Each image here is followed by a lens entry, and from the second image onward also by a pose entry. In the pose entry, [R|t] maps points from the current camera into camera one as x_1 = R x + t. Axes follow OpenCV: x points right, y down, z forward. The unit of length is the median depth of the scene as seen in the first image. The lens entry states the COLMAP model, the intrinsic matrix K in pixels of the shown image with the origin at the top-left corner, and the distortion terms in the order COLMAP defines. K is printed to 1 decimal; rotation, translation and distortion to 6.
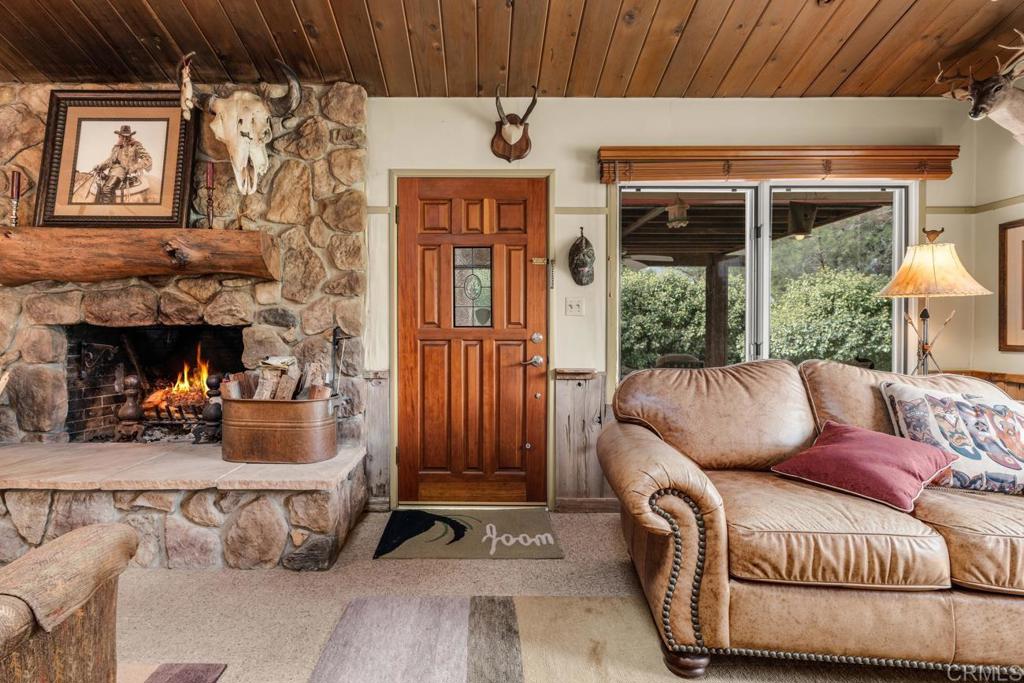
lens RADIAL K [[458.9, 0, 513.5], [0, 458.9, 338.2], [0, 0, 1]] dist [-0.000304, 0.000480]
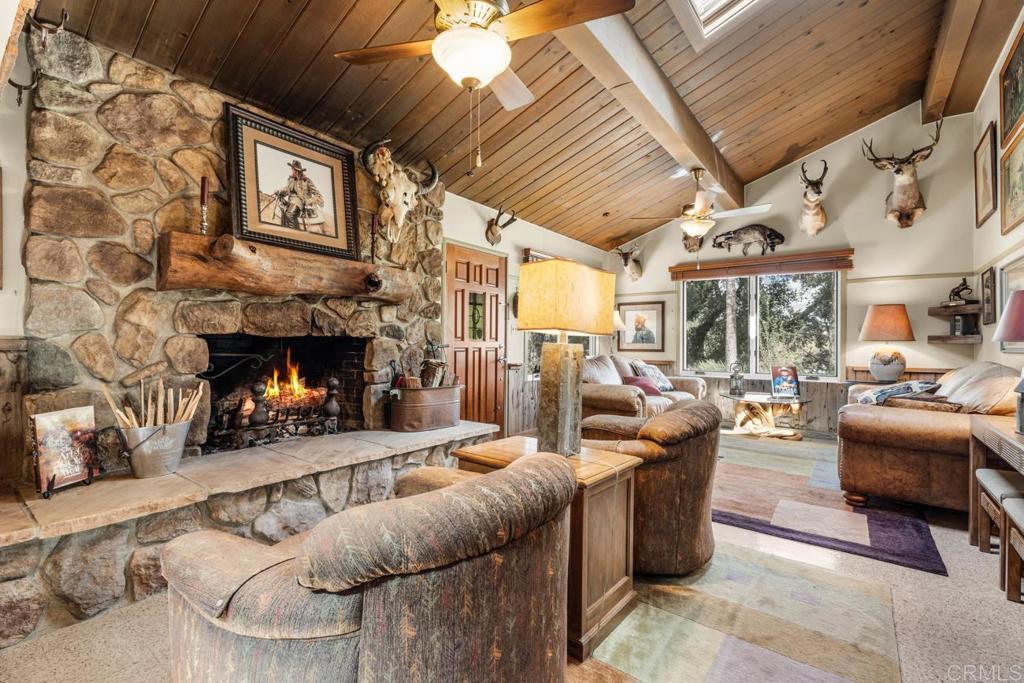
lens RADIAL K [[458.9, 0, 513.5], [0, 458.9, 338.2], [0, 0, 1]] dist [-0.000304, 0.000480]
pose [[0.599303, 0.013092, 0.800415, -1.409958], [0.003091, 0.999821, -0.018668, 0.000318], [-0.800517, 0.013662, 0.599155, -0.106115]]
